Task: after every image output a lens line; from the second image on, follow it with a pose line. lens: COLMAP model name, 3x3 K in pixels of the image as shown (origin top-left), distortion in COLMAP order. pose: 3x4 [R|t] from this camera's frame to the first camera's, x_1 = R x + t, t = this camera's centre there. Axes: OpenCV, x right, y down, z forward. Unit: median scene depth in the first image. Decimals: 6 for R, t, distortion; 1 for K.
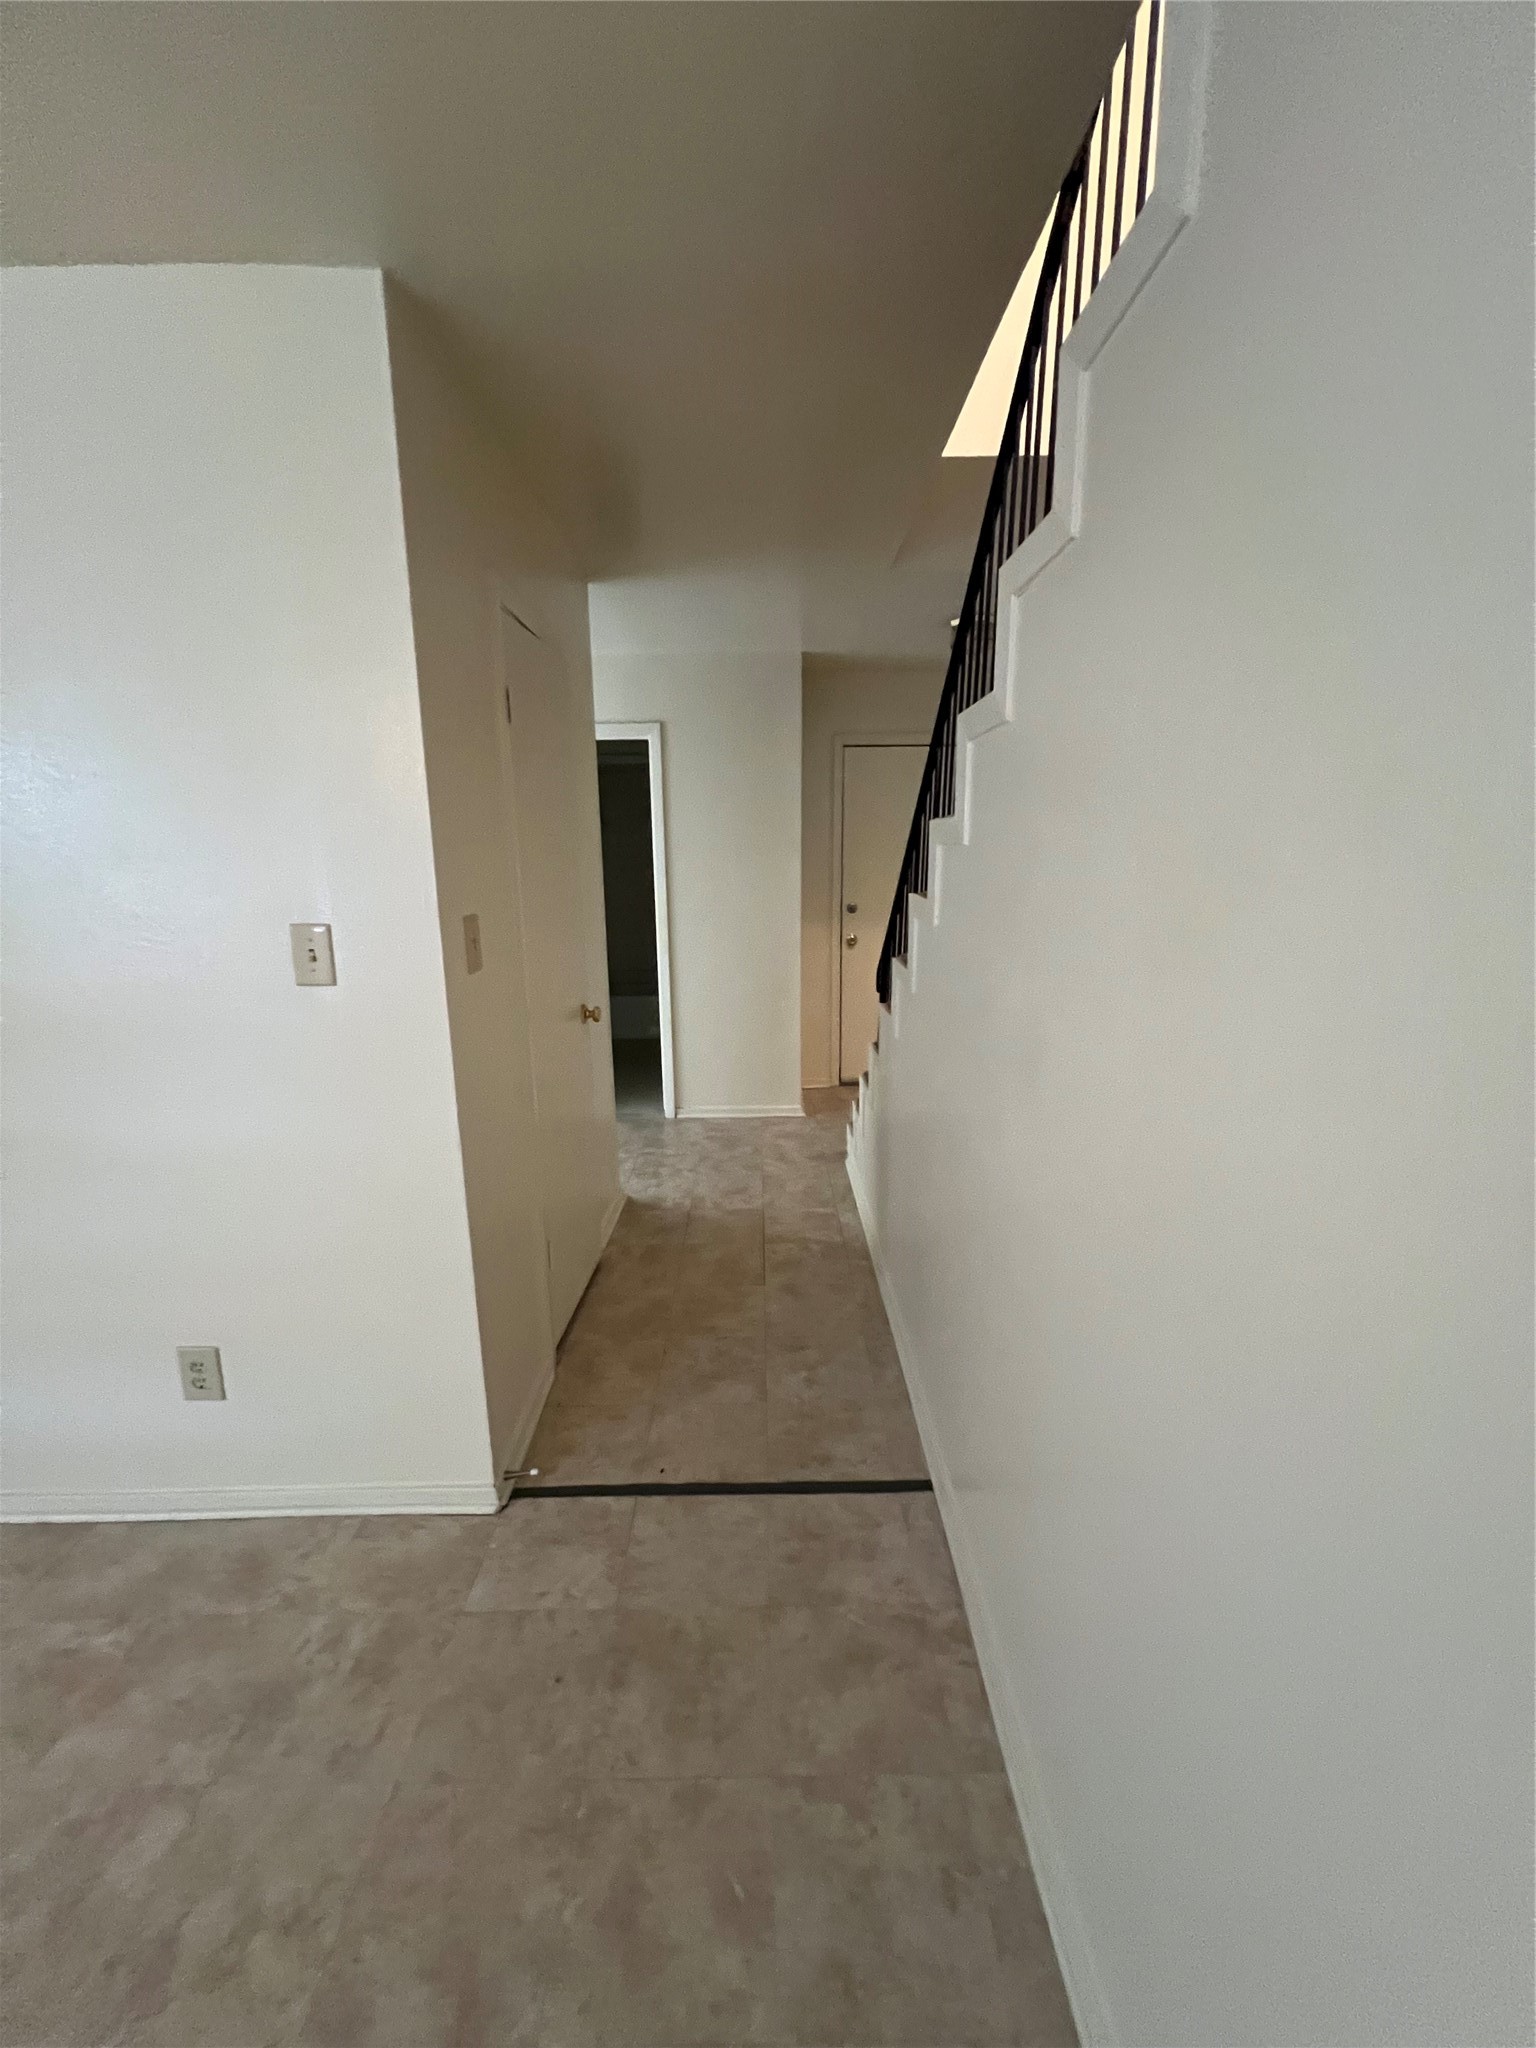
lens RADIAL K [[812.0, 0, 768.0], [0, 812.0, 1024.0], [0, 0, 1]] dist [0.000869, -0.000101]
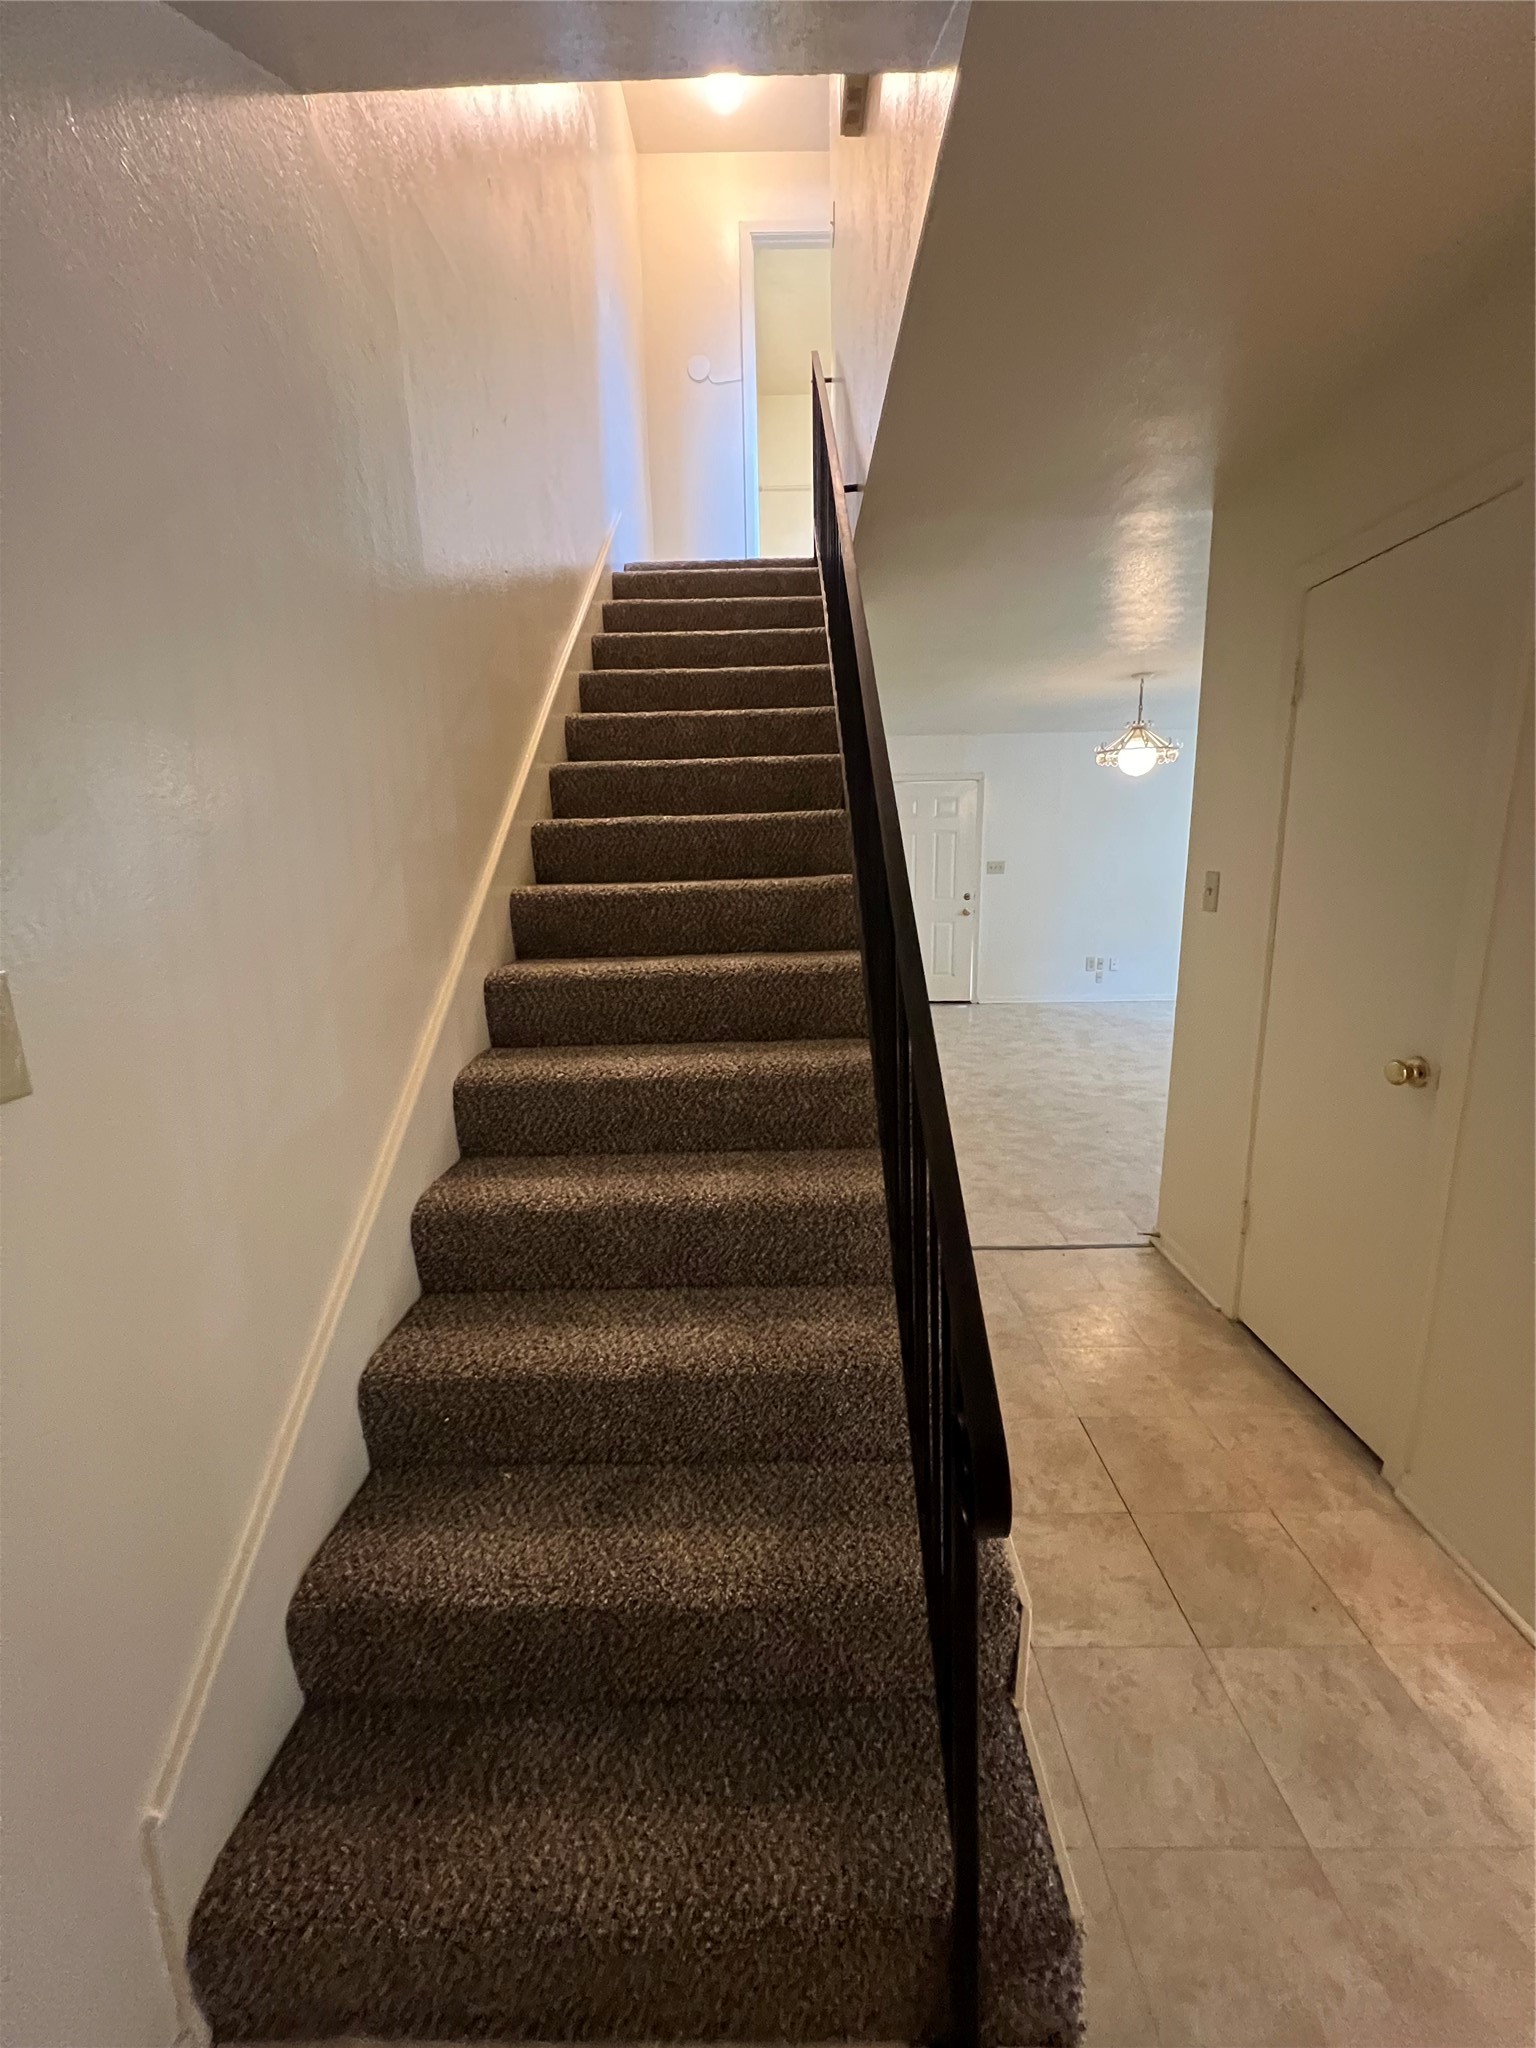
lens RADIAL K [[812.0, 0, 768.0], [0, 812.0, 1024.0], [0, 0, 1]] dist [0.000869, -0.000101]
pose [[-0.998954, 0.034293, 0.030236, 0.395517], [0.043682, 0.911114, 0.409834, -0.530663], [-0.013494, 0.410726, -0.911659, 2.452331]]
